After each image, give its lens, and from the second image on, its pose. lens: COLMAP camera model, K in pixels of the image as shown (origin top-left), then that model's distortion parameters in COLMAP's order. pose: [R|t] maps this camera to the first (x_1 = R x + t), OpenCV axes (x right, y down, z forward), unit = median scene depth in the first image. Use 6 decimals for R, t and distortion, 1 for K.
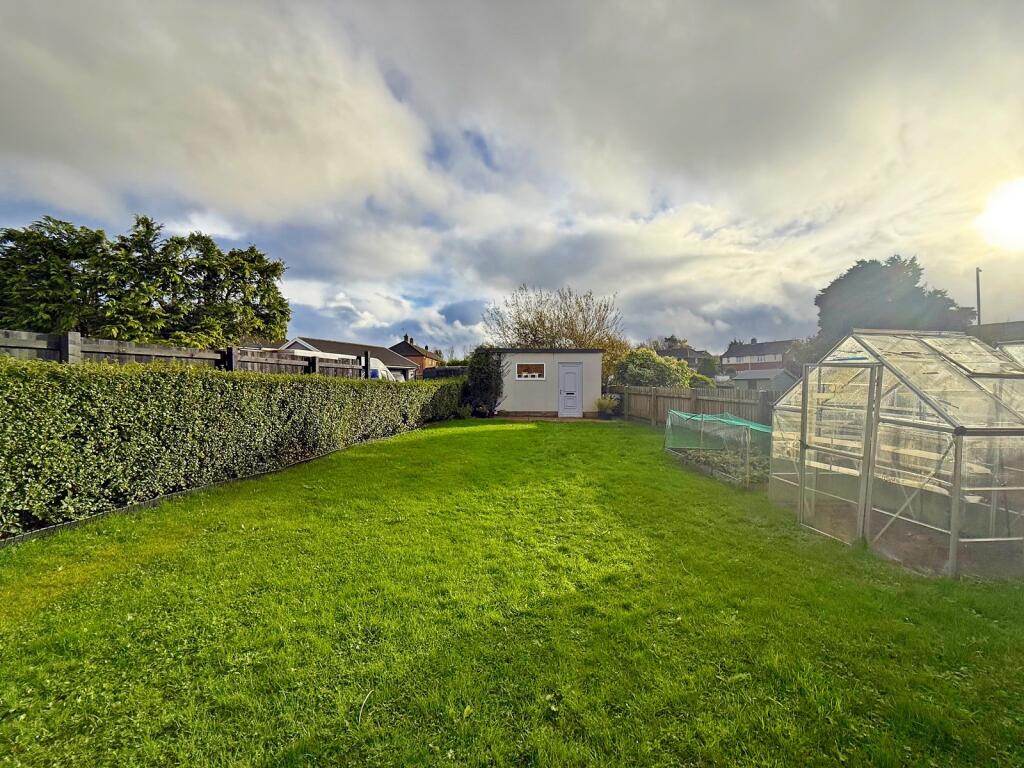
lens RADIAL K [[409.5, 0, 508.5], [0, 409.5, 385.3], [0, 0, 1]] dist [0.003796, -0.000553]
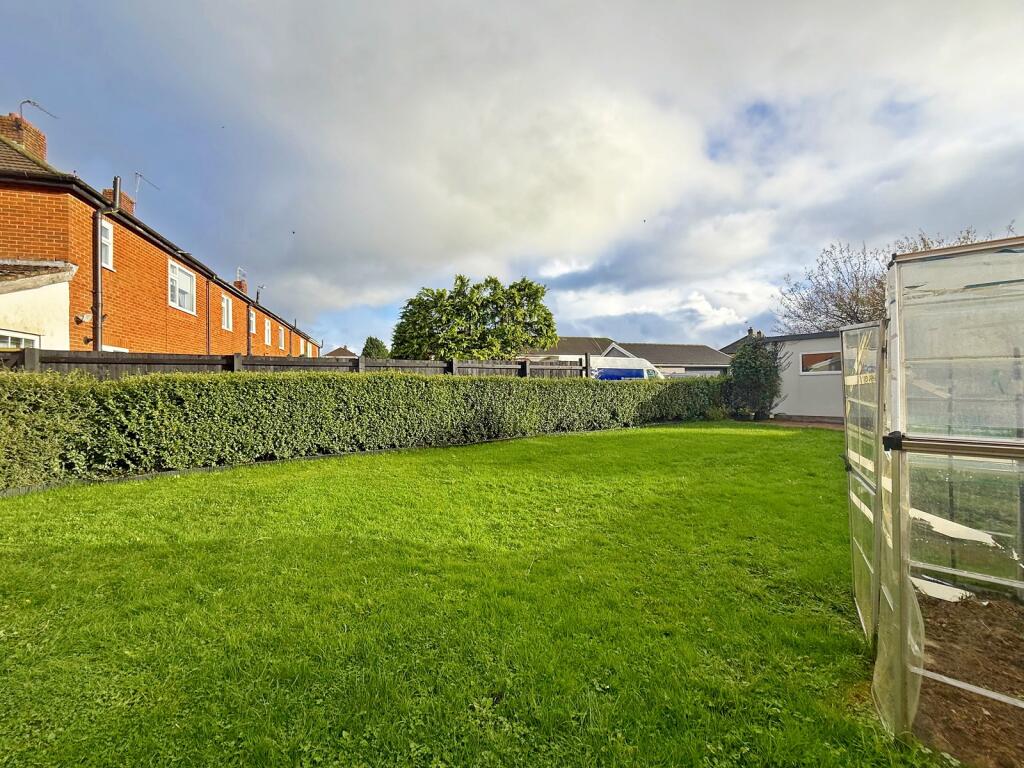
lens RADIAL K [[409.5, 0, 505.6], [0, 409.5, 383.6], [0, 0, 1]] dist [0.003796, -0.000553]
pose [[0.685334, -0.017553, -0.728018, 0.316590], [0.011416, 0.999846, -0.013360, 0.011662], [0.728140, 0.000845, 0.685428, 0.088075]]
